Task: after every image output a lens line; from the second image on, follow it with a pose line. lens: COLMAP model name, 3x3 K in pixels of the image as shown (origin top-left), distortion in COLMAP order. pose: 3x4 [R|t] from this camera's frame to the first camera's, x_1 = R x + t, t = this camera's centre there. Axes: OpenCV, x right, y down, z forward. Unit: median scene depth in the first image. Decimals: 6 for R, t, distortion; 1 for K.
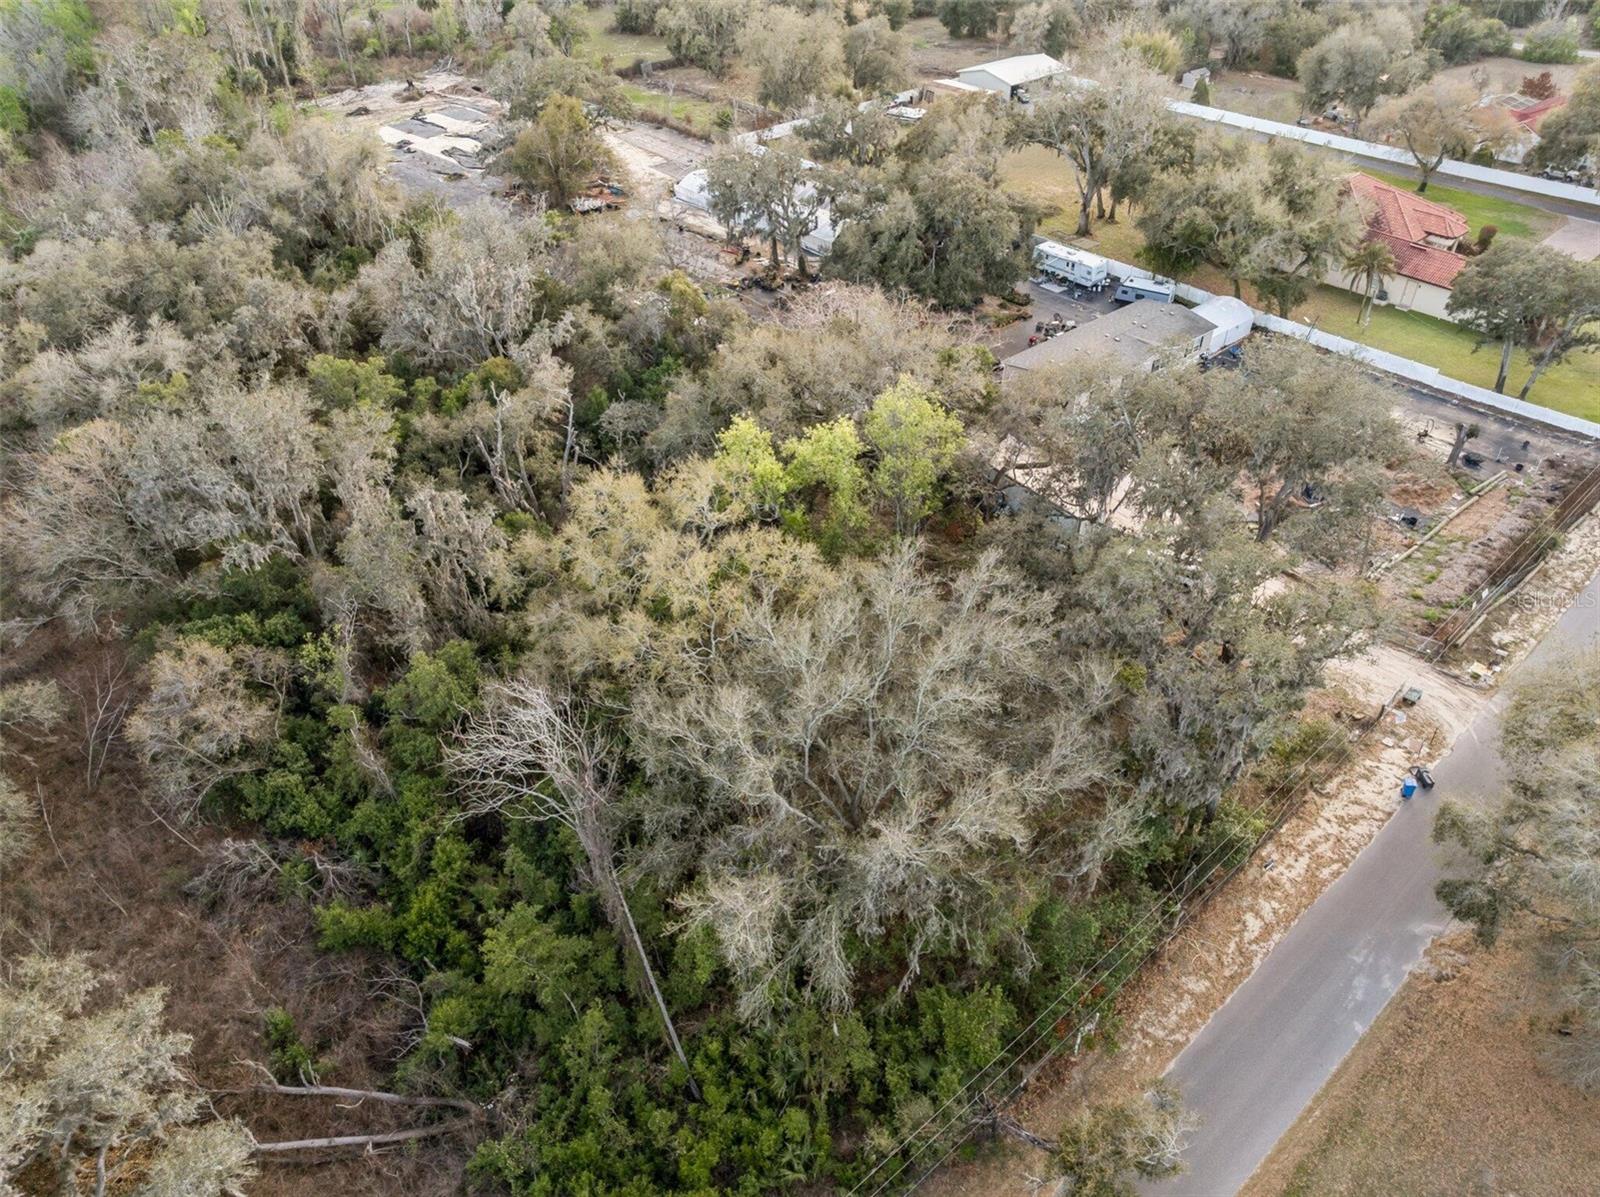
lens RADIAL K [[1119.1, 0, 797.8], [0, 1119.1, 598.7], [0, 0, 1]] dist [-0.048927, 0.015496]
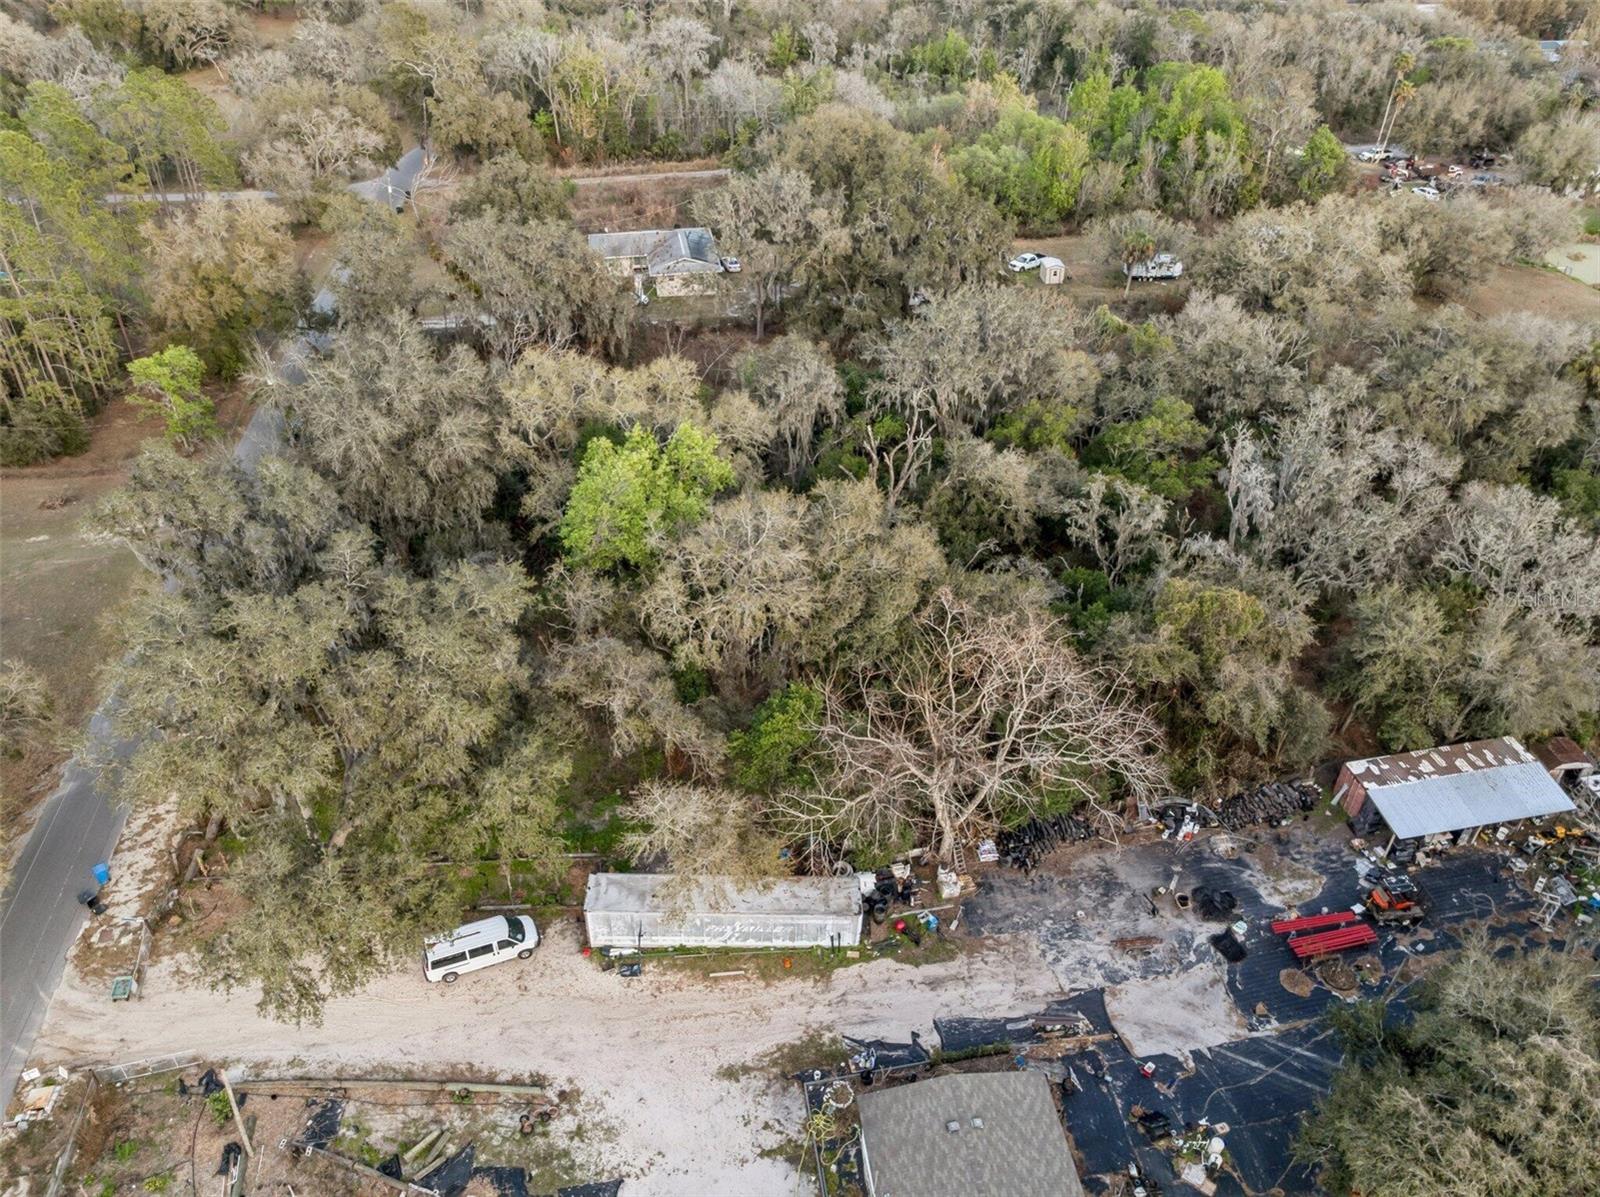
lens RADIAL K [[1119.1, 0, 802.0], [0, 1119.1, 595.7], [0, 0, 1]] dist [-0.048927, 0.015496]
pose [[-0.533788, 0.506829, -0.676901, 0.789341], [-0.522044, 0.432218, 0.735294, -1.034495], [0.665237, 0.745864, 0.033875, 1.246358]]
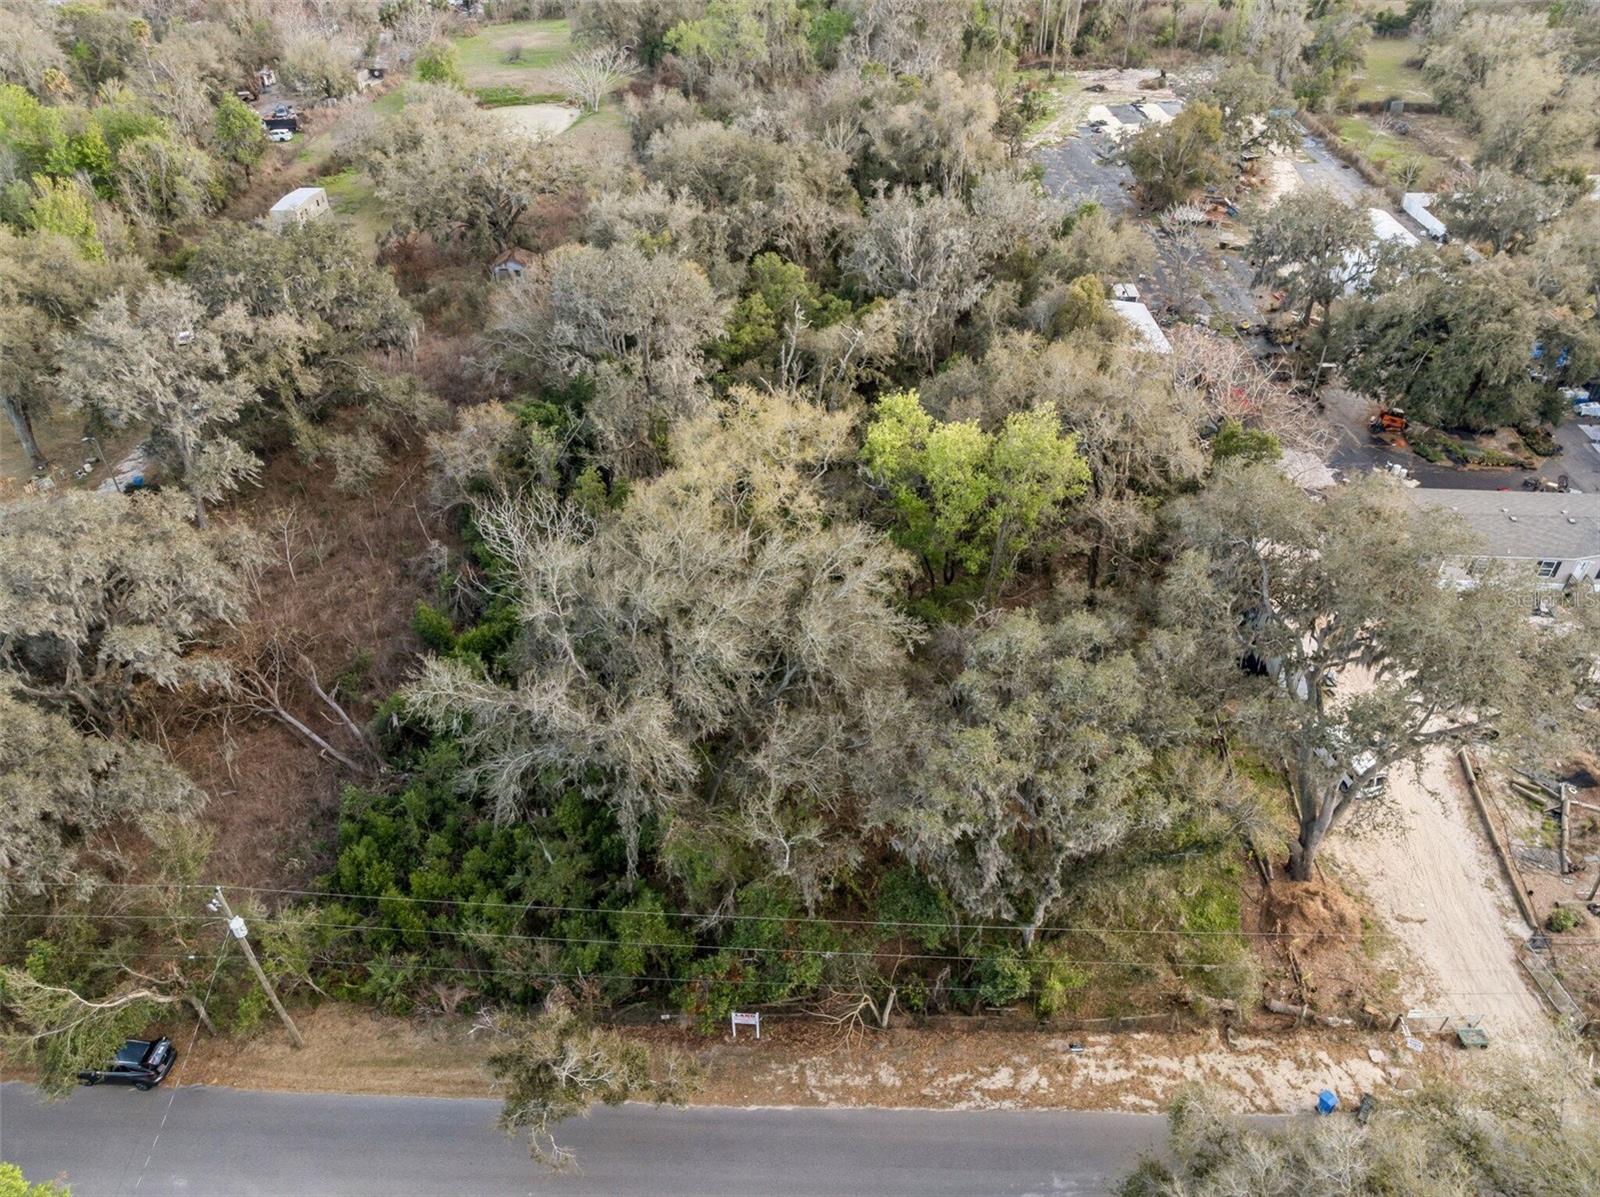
lens RADIAL K [[1119.1, 0, 803.0], [0, 1119.1, 598.6], [0, 0, 1]] dist [-0.048927, 0.015496]
pose [[0.722564, 0.429100, -0.542010, 0.575706], [-0.428230, 0.893324, 0.136347, -0.096414], [0.542697, 0.133586, 0.829237, 0.118235]]
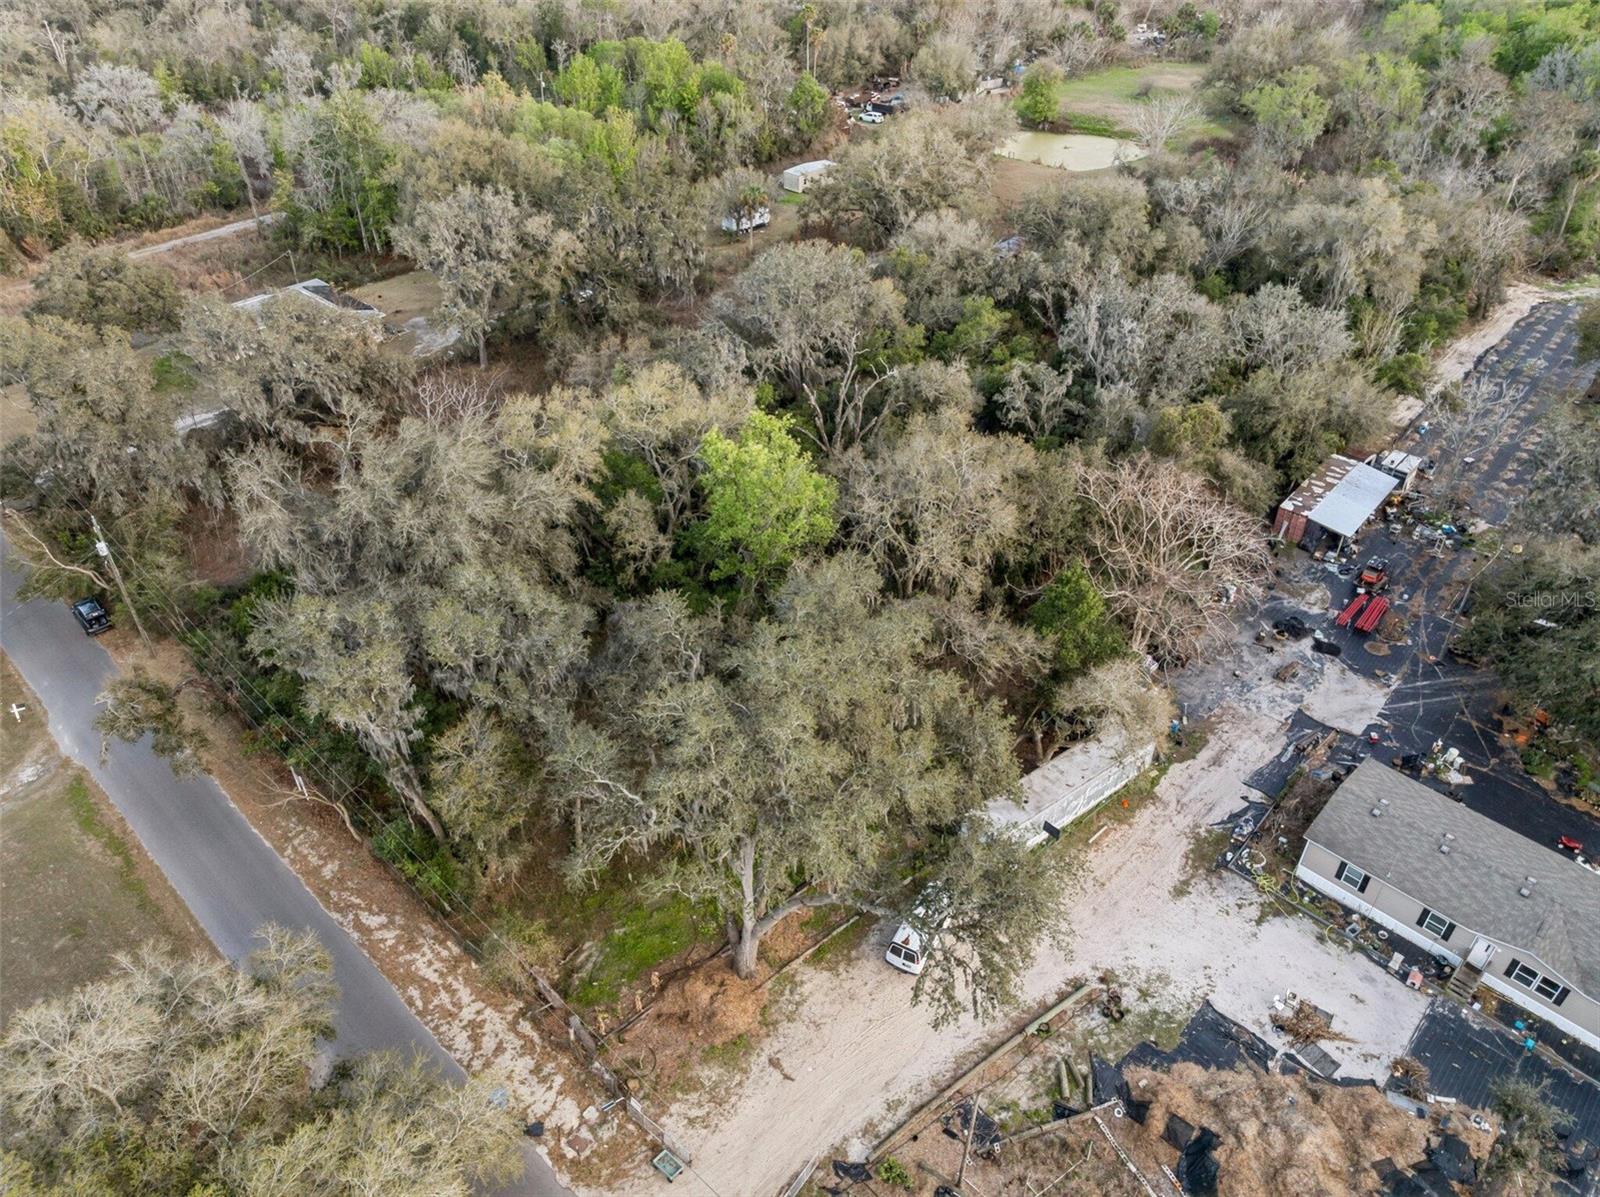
lens RADIAL K [[1119.1, 0, 802.6], [0, 1119.1, 600.3], [0, 0, 1]] dist [-0.048927, 0.015496]
pose [[0.082421, 0.600748, -0.795179, 1.040205], [-0.616196, 0.657817, 0.433103, -0.585926], [0.783268, 0.454289, 0.424397, 0.685999]]
